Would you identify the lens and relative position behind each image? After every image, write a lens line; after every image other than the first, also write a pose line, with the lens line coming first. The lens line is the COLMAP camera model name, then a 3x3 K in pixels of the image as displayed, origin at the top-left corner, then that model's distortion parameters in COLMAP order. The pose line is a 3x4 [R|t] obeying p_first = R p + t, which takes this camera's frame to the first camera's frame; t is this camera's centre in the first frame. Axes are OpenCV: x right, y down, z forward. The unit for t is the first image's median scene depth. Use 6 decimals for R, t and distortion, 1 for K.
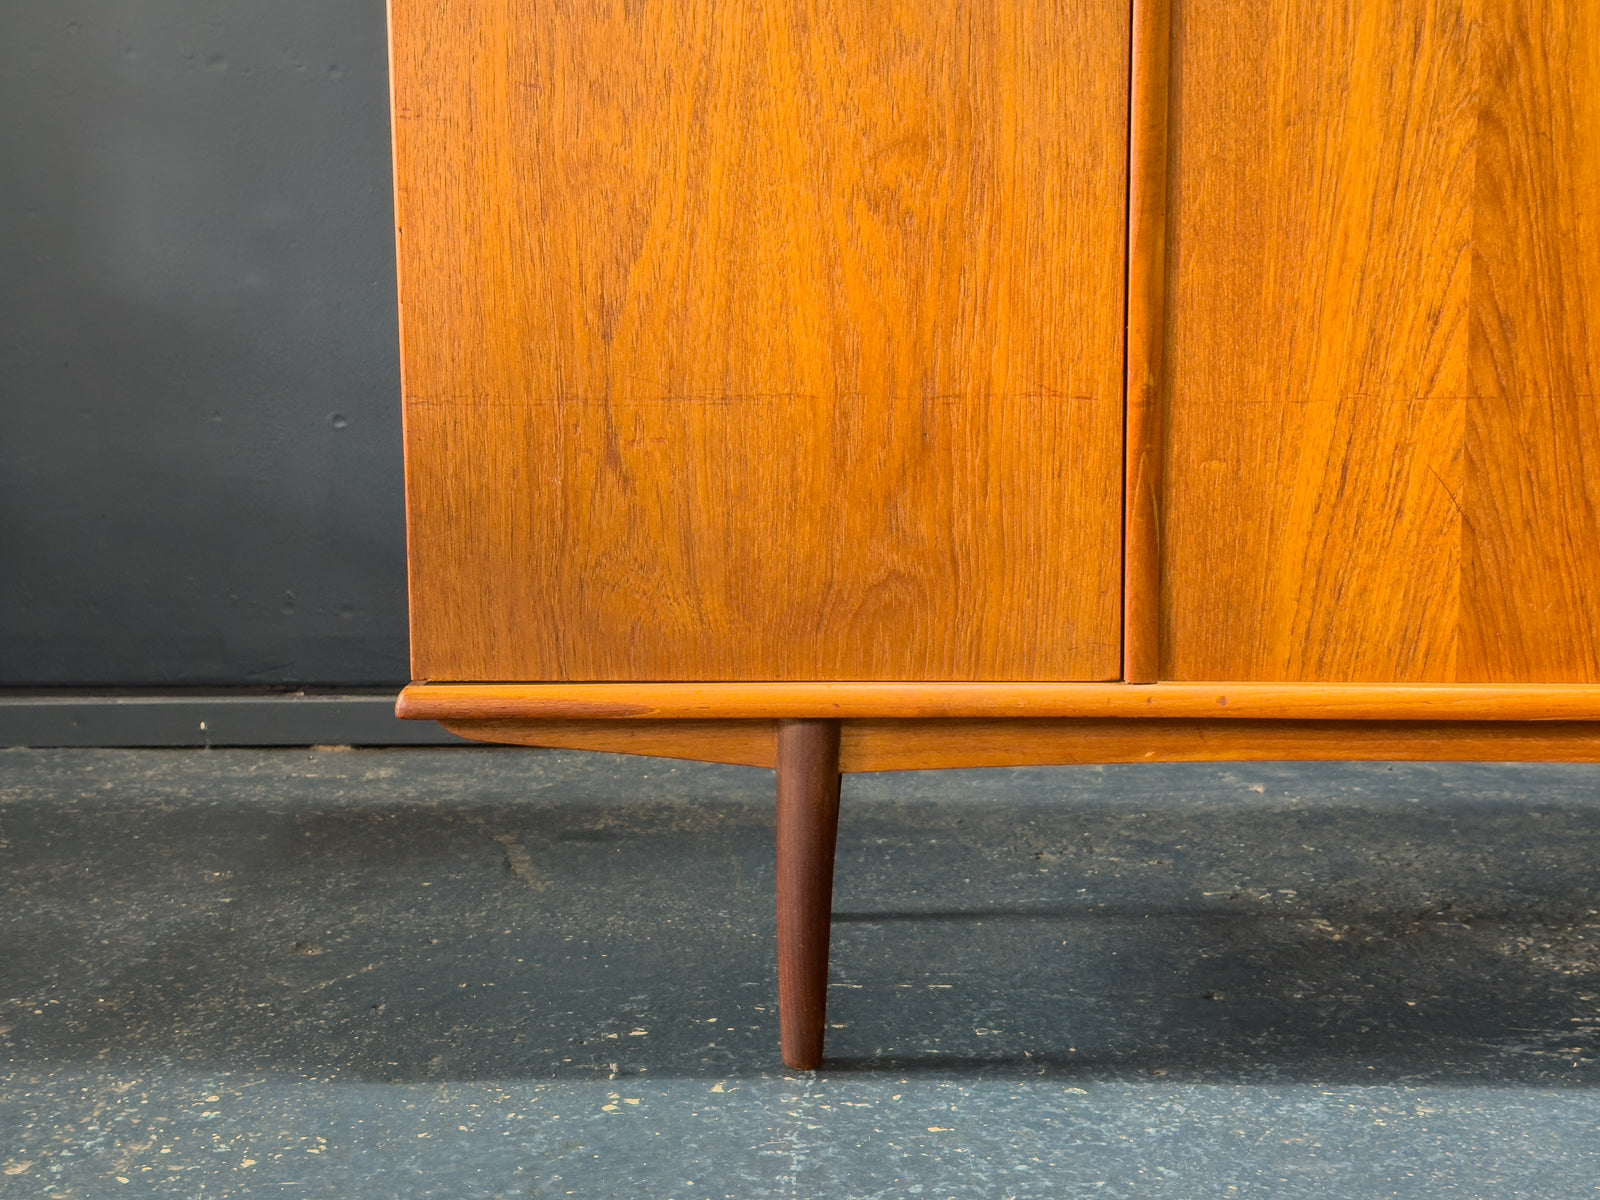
lens RADIAL K [[2258.8, 0, 895.2], [0, 2258.8, 591.3], [0, 0, 1]] dist [0.149391, 0.000000]
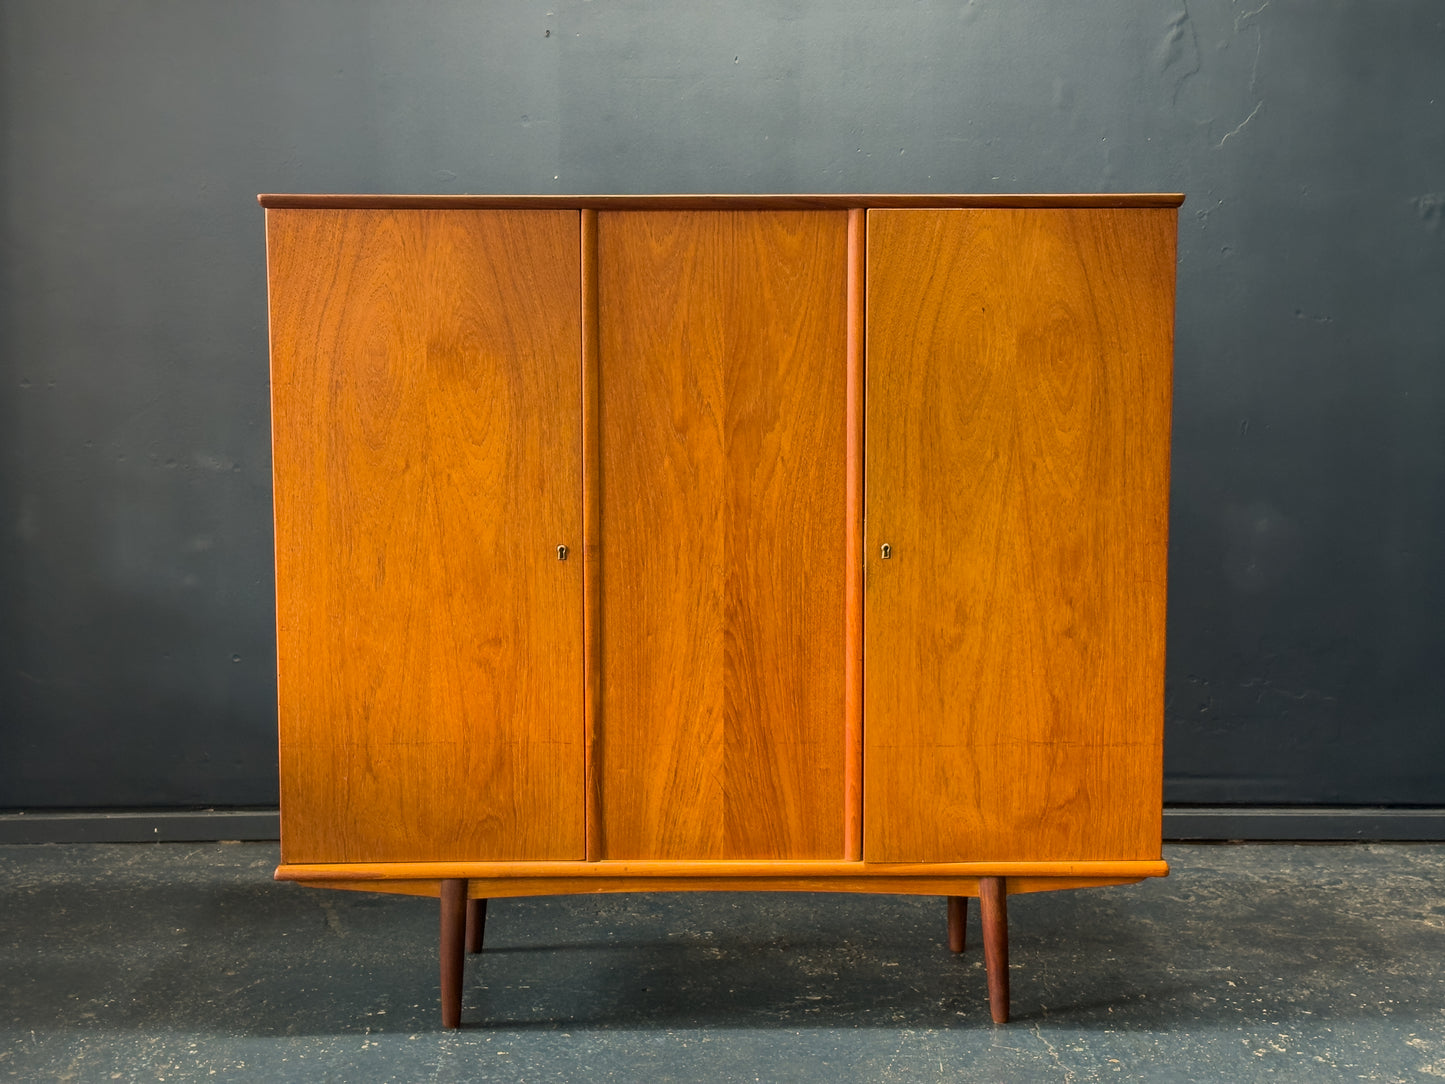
lens RADIAL K [[2111.5, 0, 807.4], [0, 2111.5, 505.6], [0, 0, 1]] dist [0.142269, 0.000000]
pose [[0.999086, -0.001650, 0.042711, 0.239603], [0.002468, 0.999814, -0.019121, -0.291762], [-0.042671, 0.019209, 0.998904, -1.253666]]
